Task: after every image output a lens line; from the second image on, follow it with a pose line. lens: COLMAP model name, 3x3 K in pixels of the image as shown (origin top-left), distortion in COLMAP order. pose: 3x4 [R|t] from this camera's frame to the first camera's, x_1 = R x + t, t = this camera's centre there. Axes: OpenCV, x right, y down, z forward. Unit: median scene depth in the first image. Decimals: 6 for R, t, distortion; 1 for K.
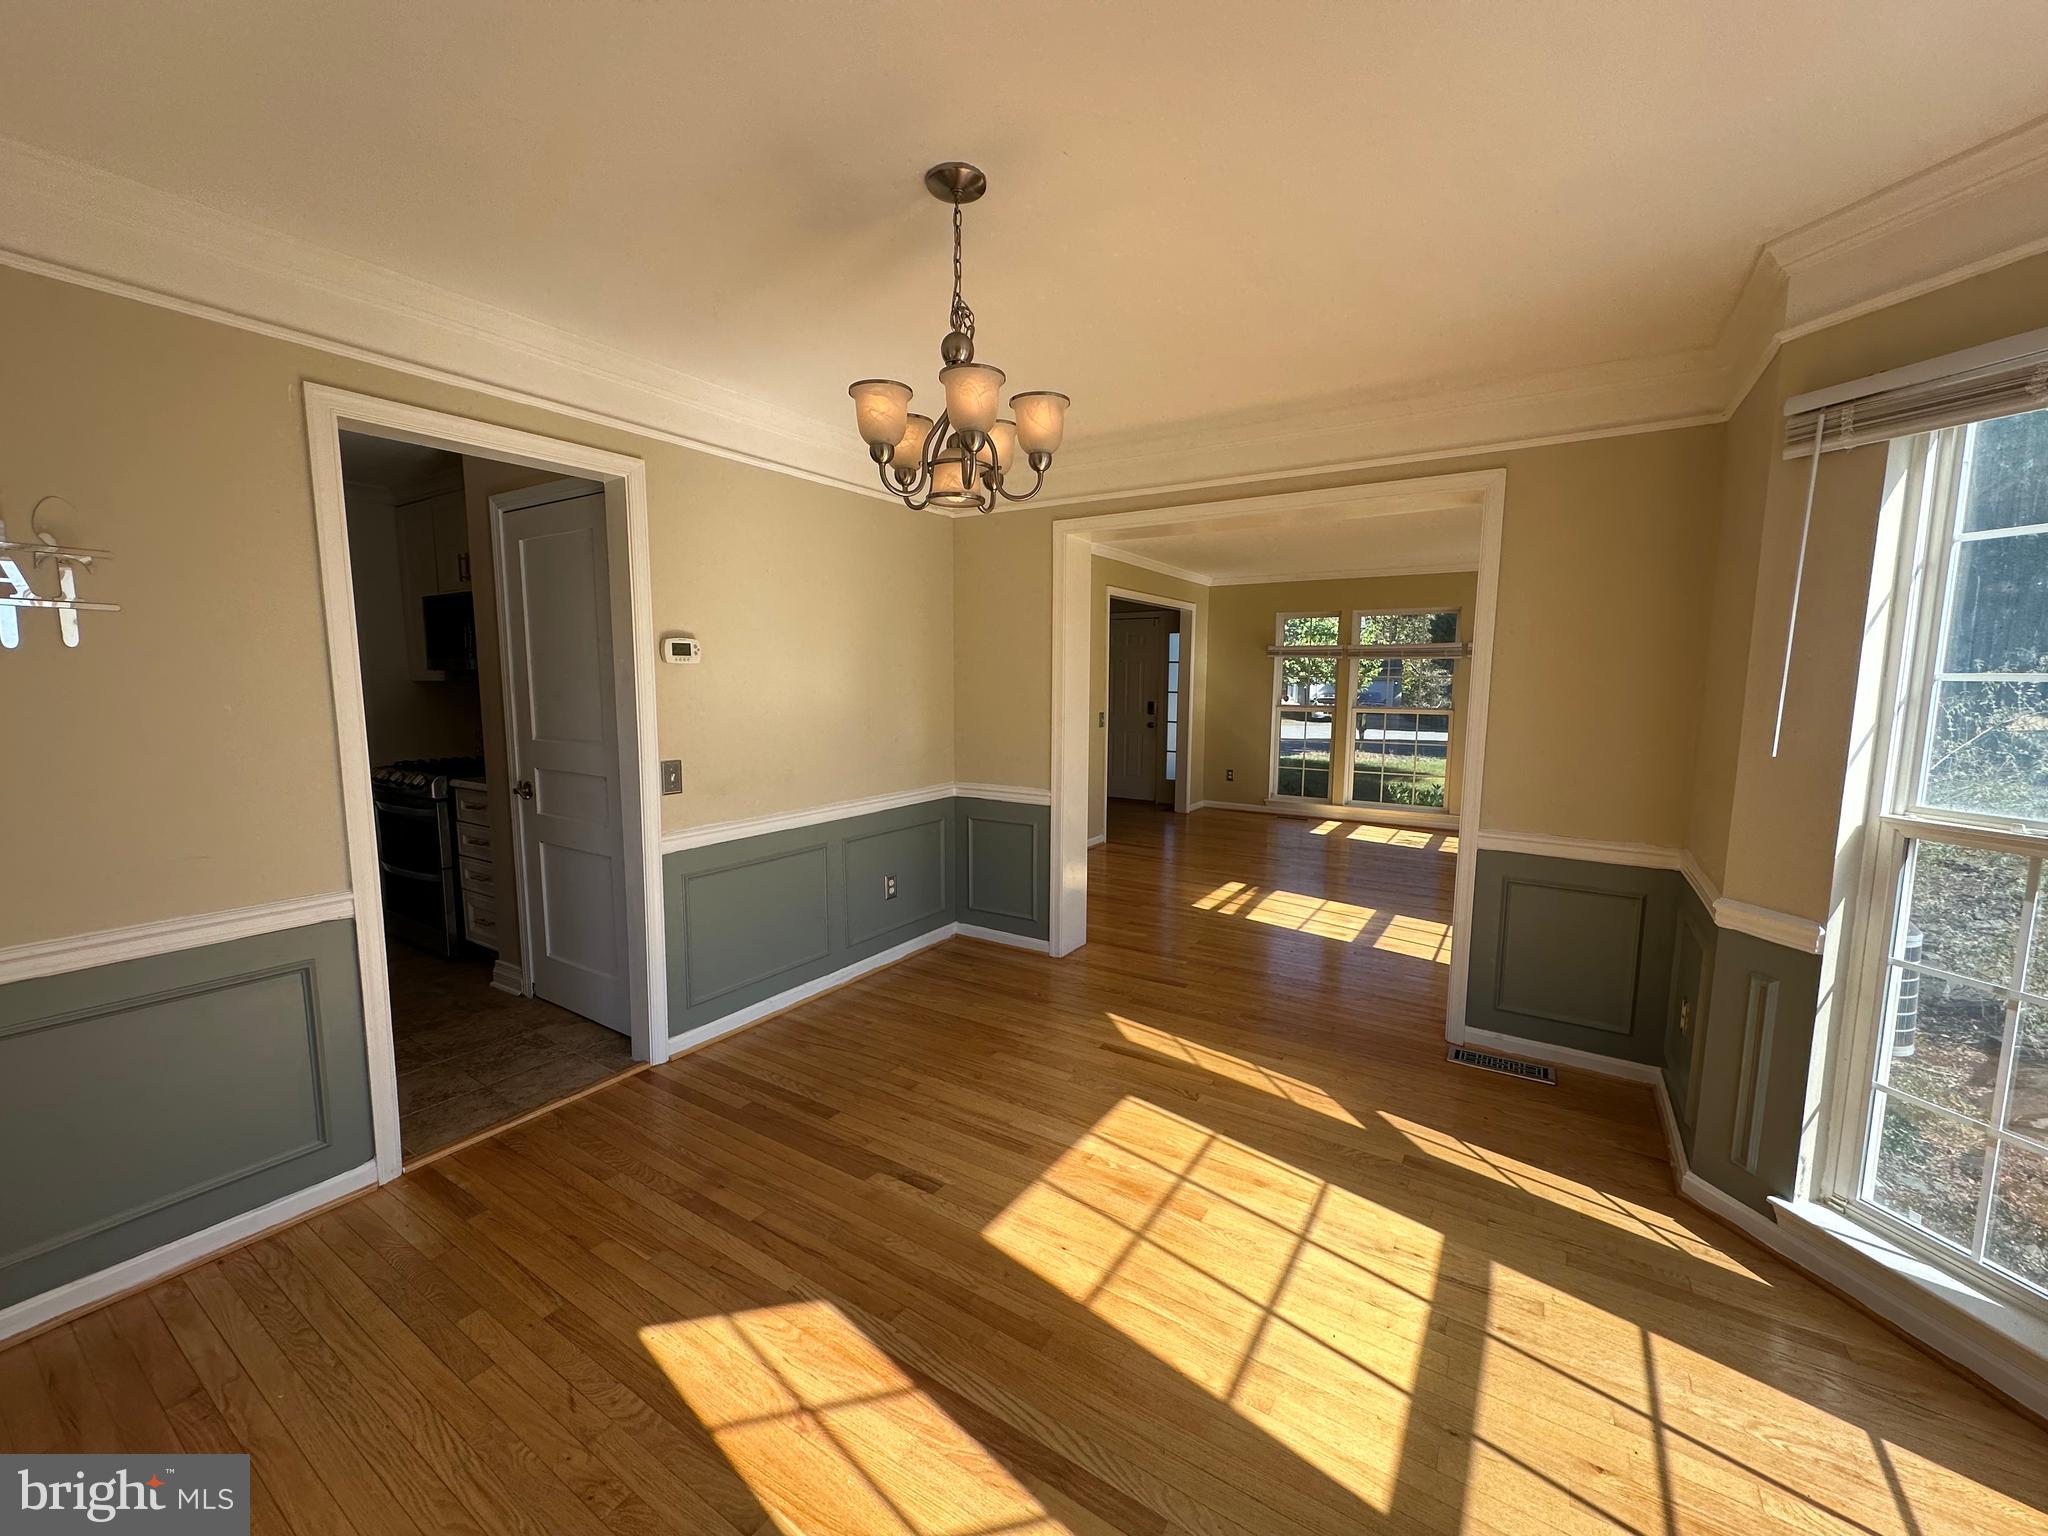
lens RADIAL K [[817.9, 0, 1023.8], [0, 817.9, 772.0], [0, 0, 1]] dist [-0.001806, 0.000668]
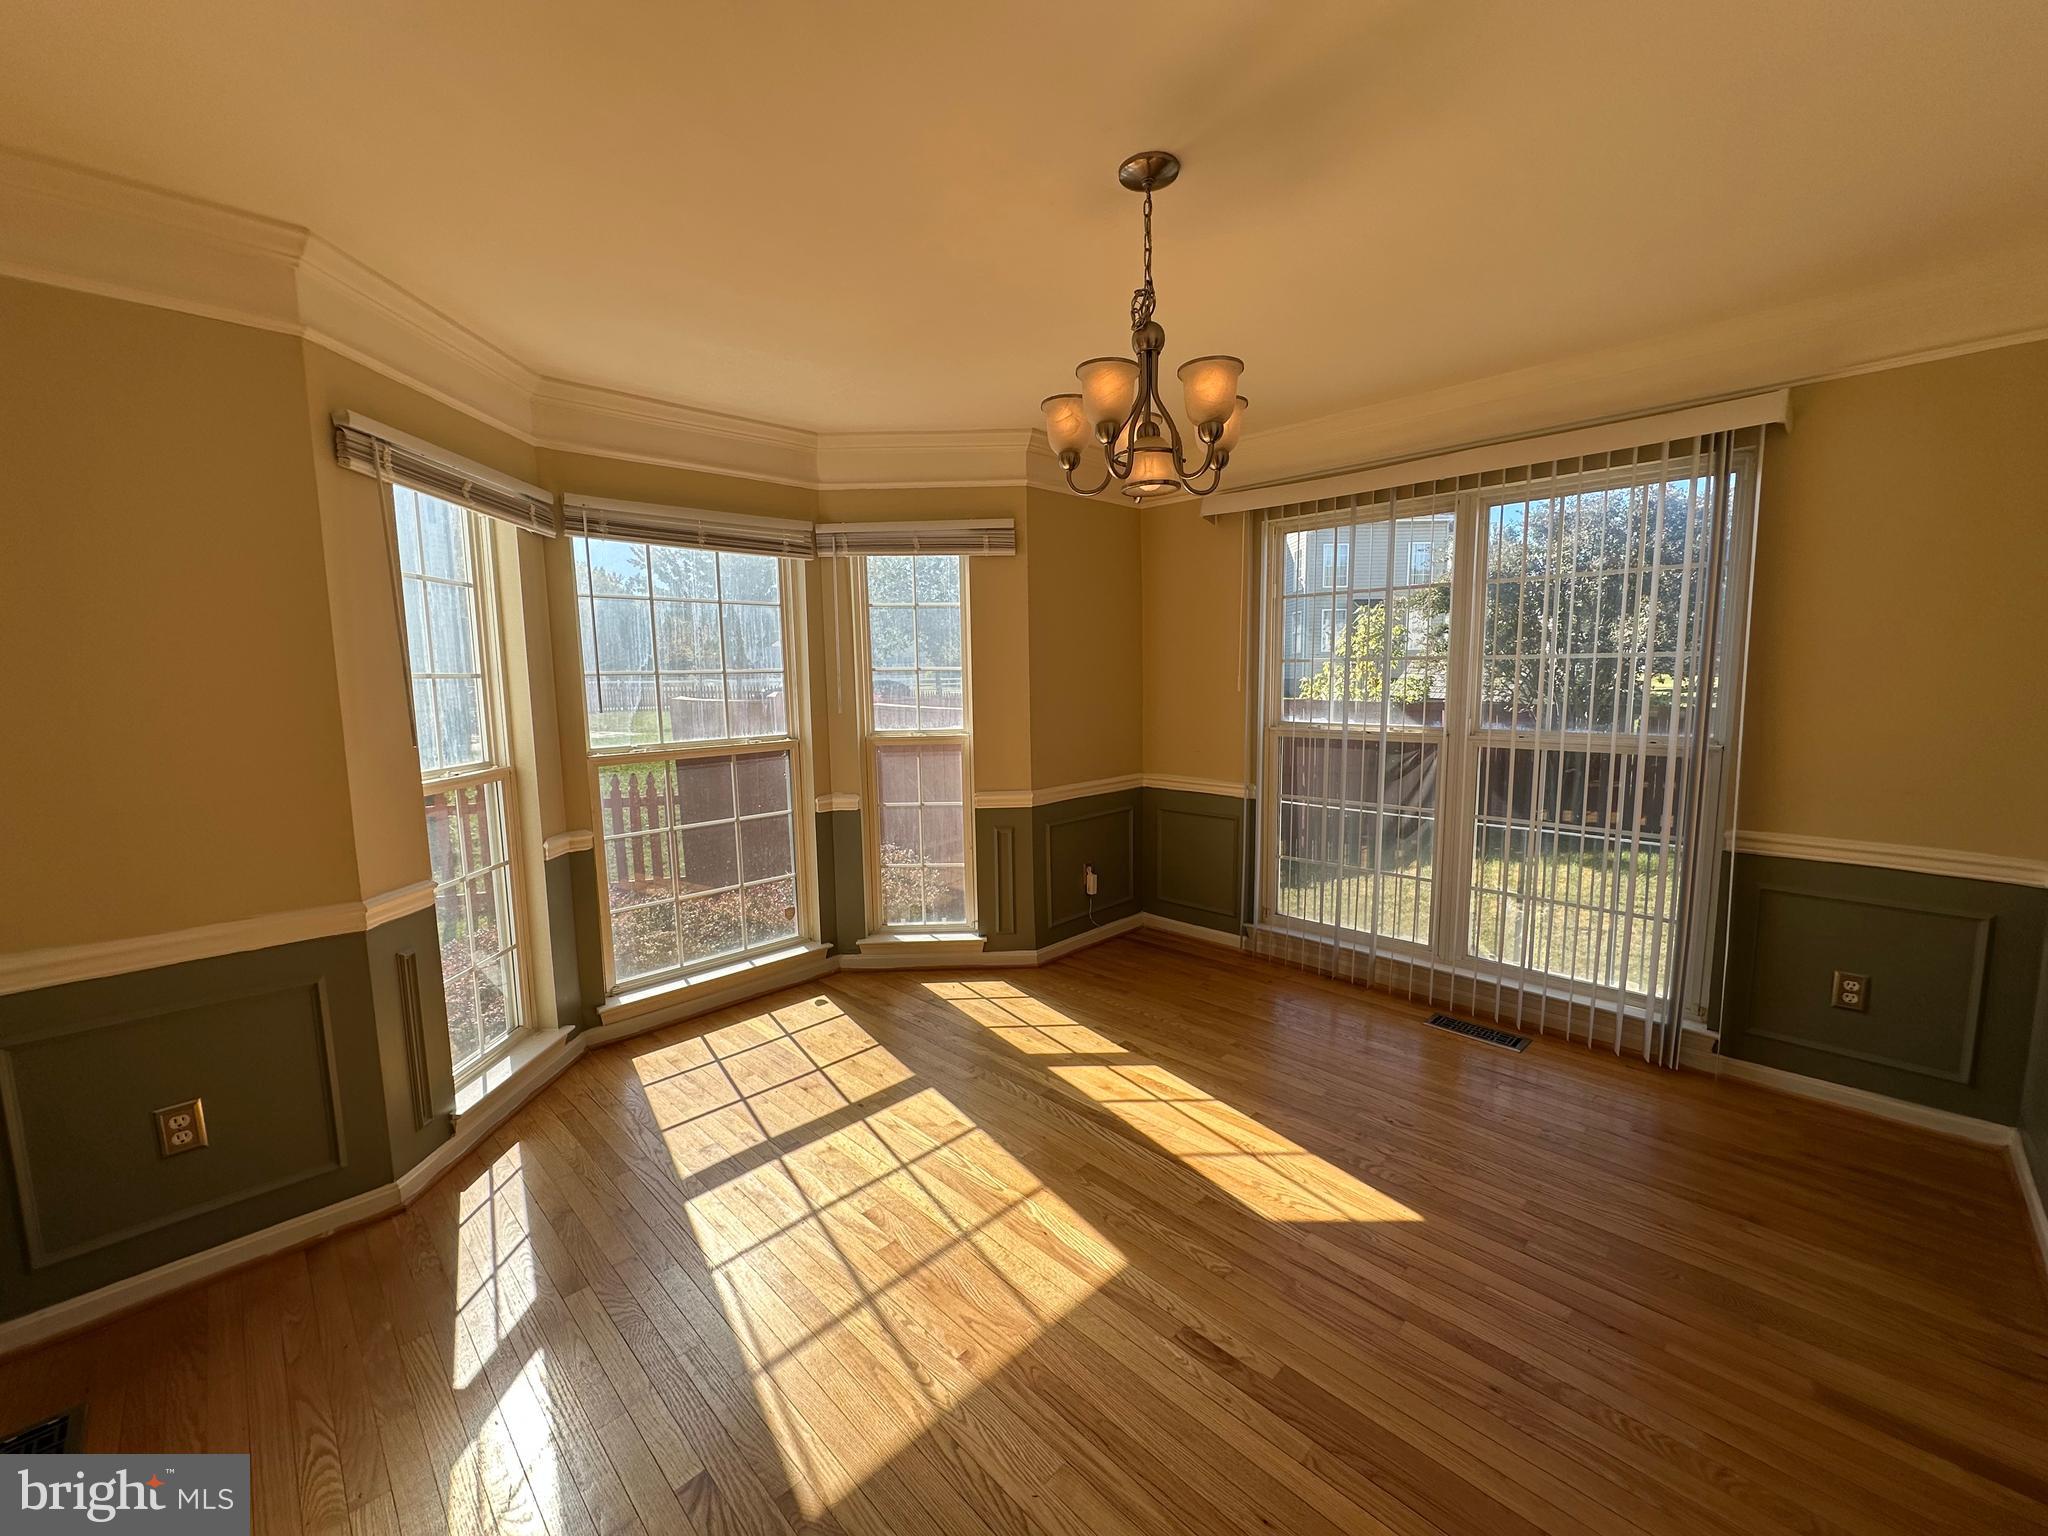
lens RADIAL K [[817.9, 0, 1025.6], [0, 817.9, 768.2], [0, 0, 1]] dist [-0.001806, 0.000668]
pose [[-0.977157, -0.017565, 0.211791, -0.132929], [0.032719, 0.972262, 0.231593, -0.216554], [-0.209985, 0.233233, -0.949478, 1.868072]]
